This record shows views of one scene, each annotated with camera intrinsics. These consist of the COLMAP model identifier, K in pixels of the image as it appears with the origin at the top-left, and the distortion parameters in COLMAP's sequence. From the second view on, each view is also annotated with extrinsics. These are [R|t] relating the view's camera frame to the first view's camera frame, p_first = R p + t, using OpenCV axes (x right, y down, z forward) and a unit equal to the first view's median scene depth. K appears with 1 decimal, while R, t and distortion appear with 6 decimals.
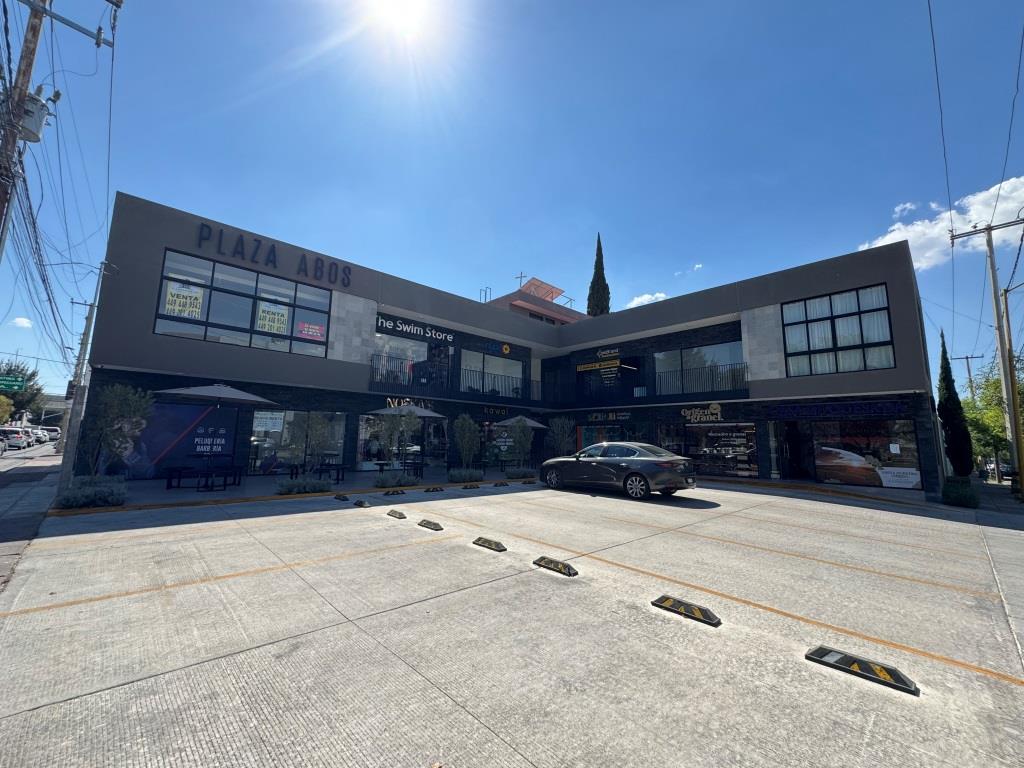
lens RADIAL K [[407.1, 0, 511.8], [0, 407.1, 382.9], [0, 0, 1]] dist [-0.002241, 0.000613]
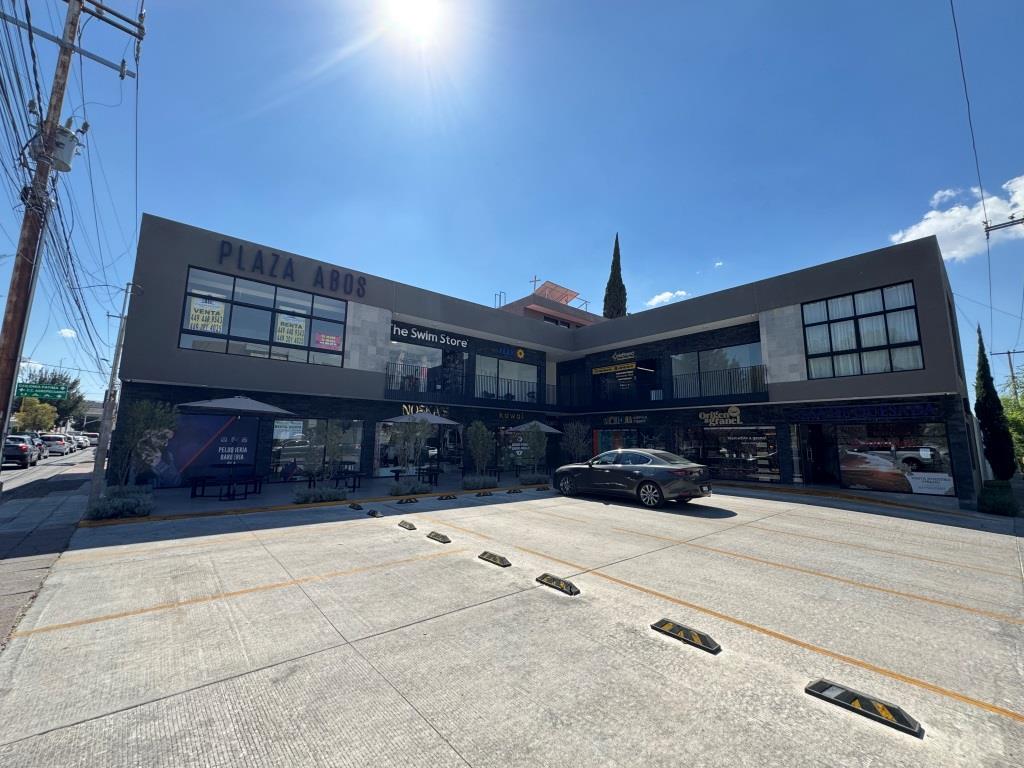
lens RADIAL K [[407.1, 0, 512.0], [0, 407.1, 382.3], [0, 0, 1]] dist [-0.002241, 0.000613]
pose [[0.998824, -0.013682, -0.046521, 0.018151], [0.013533, 0.999902, -0.003506, -0.015729], [0.046564, 0.002872, 0.998911, -0.000996]]
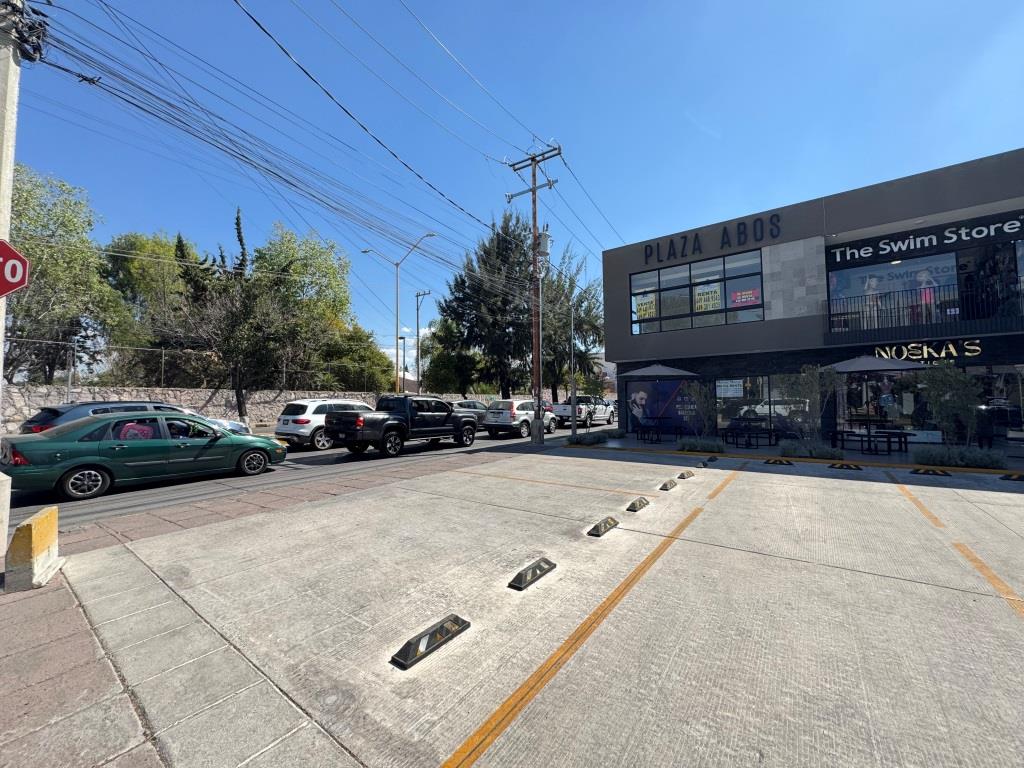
lens RADIAL K [[407.1, 0, 511.4], [0, 407.1, 381.9], [0, 0, 1]] dist [-0.002241, 0.000613]
pose [[0.185314, -0.071548, -0.980071, 0.410847], [0.152208, 0.987399, -0.043304, 0.038065], [0.970820, -0.141150, 0.193869, 0.237064]]
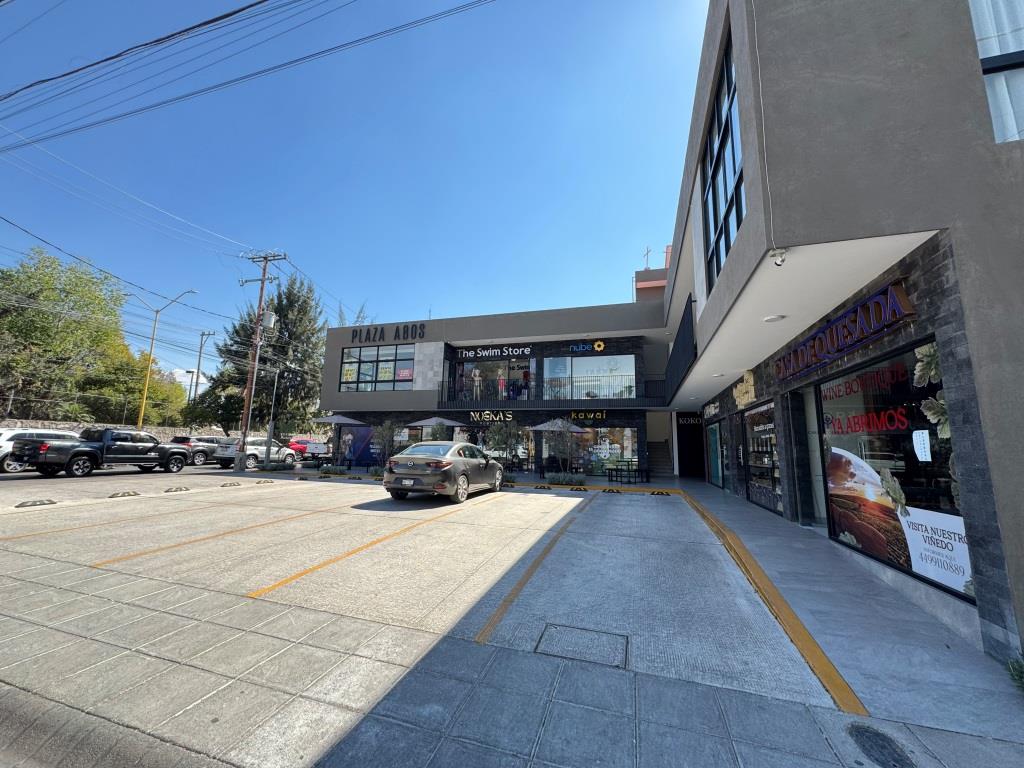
lens RADIAL K [[407.1, 0, 510.8], [0, 407.1, 382.6], [0, 0, 1]] dist [-0.002241, 0.000613]
pose [[0.495721, -0.146446, -0.856046, 1.107767], [0.110752, 0.988293, -0.104935, 0.120499], [0.861391, -0.042790, 0.506137, 0.629775]]
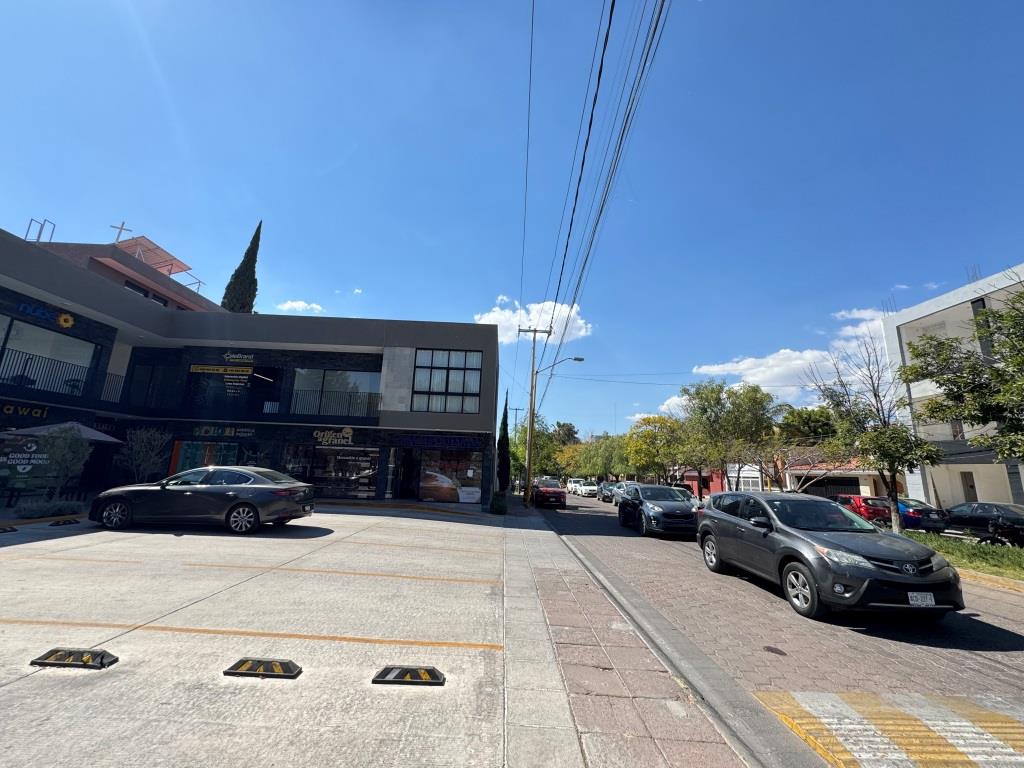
lens RADIAL K [[407.1, 0, 511.9], [0, 407.1, 383.0], [0, 0, 1]] dist [-0.002241, 0.000613]
pose [[0.665934, 0.161456, 0.728329, 0.007322], [-0.130177, 0.986470, -0.099656, -0.017255], [-0.734565, -0.028448, 0.677942, -0.003965]]
